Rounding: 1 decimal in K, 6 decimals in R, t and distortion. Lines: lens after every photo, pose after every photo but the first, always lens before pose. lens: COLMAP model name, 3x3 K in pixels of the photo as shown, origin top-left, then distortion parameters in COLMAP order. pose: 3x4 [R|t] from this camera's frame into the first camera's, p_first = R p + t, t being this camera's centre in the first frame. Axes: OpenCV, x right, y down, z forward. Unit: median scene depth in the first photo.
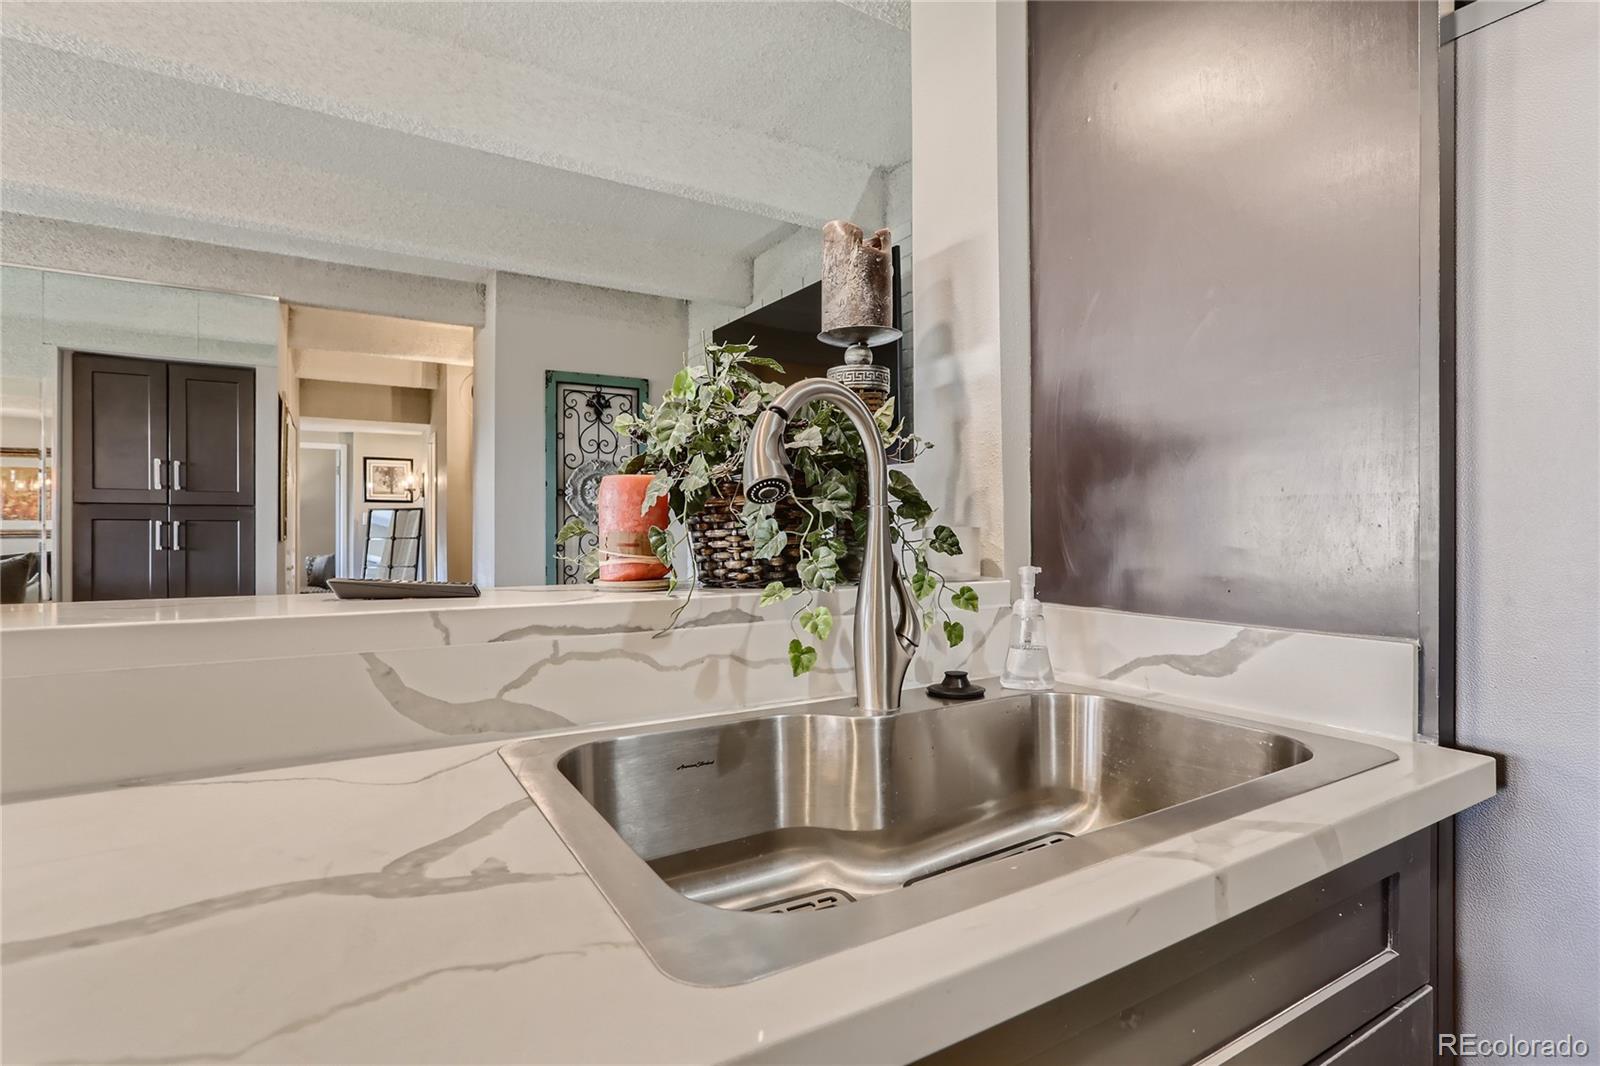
lens RADIAL K [[780.6, 0, 780.2], [0, 780.6, 530.0], [0, 0, 1]] dist [-0.032162, 0.016266]
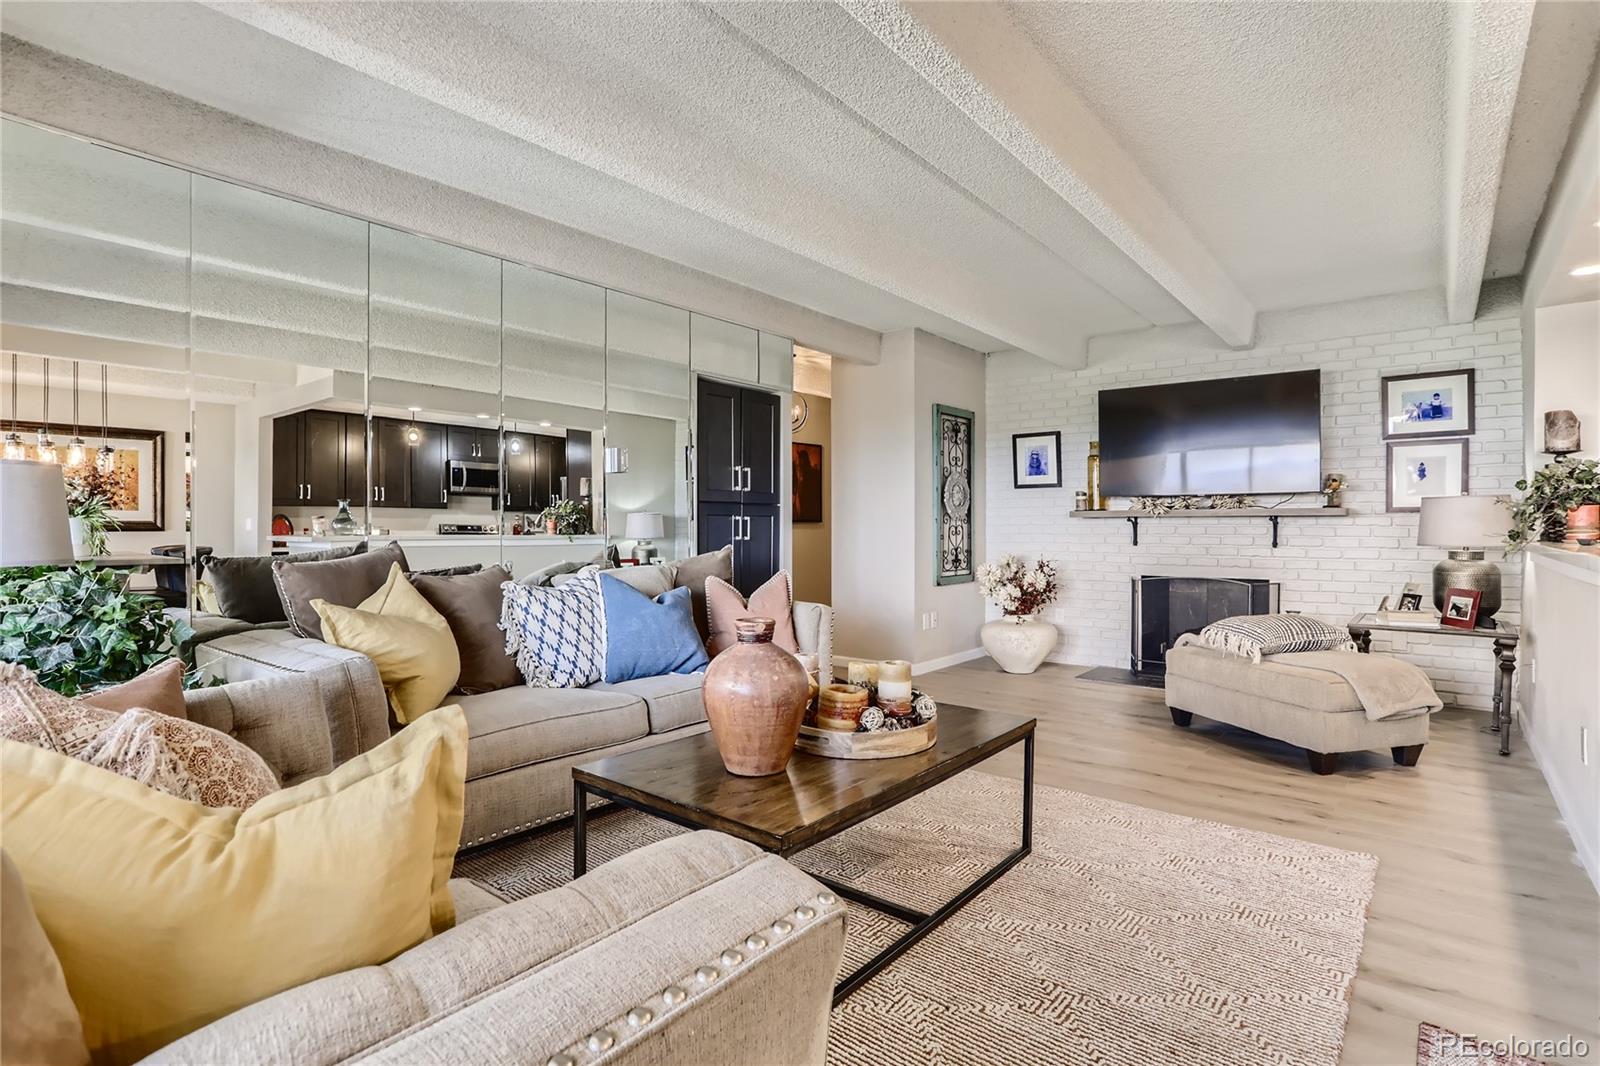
lens RADIAL K [[780.6, 0, 795.8], [0, 780.6, 526.3], [0, 0, 1]] dist [-0.032162, 0.016266]
pose [[0.940189, -0.000317, 0.340653, -3.894147], [-0.001240, 0.999990, 0.004354, 0.000746], [-0.340651, -0.004516, 0.940179, -0.716414]]
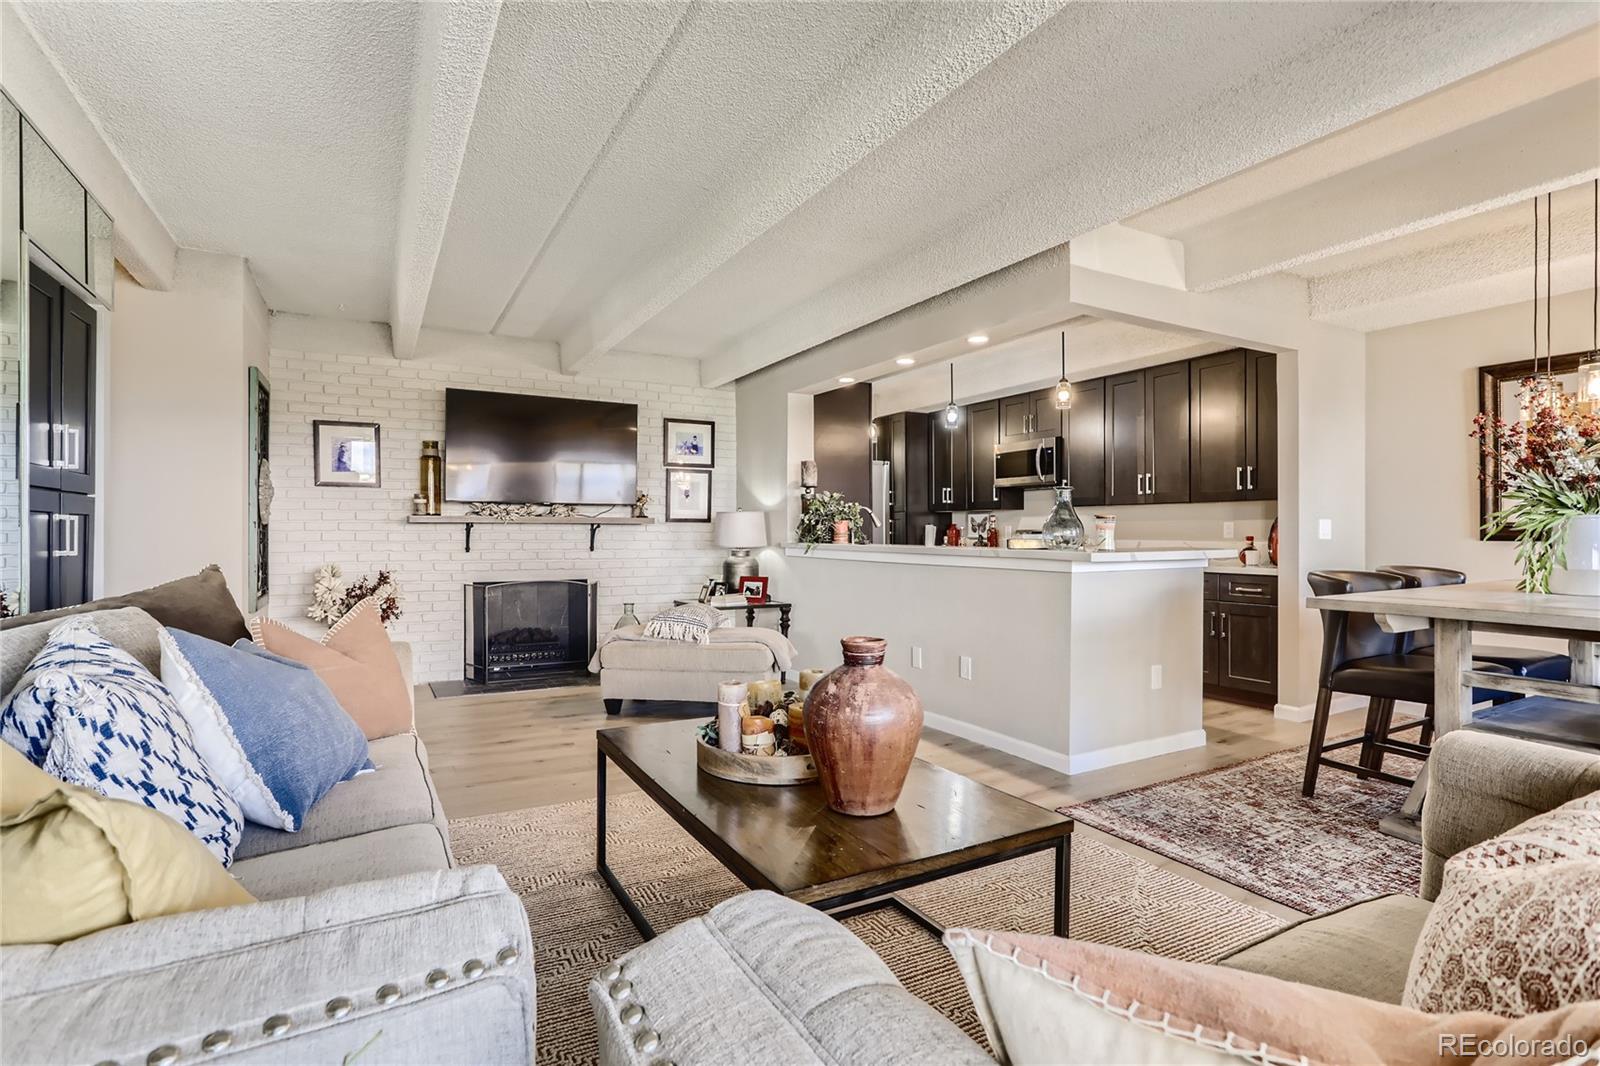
lens RADIAL K [[780.6, 0, 795.8], [0, 780.6, 528.5], [0, 0, 1]] dist [-0.032162, 0.016266]
pose [[0.025067, 0.004596, 0.999675, -4.996231], [-0.006068, 0.999972, -0.004445, 0.004936], [-0.999667, -0.005954, 0.025094, 1.128878]]
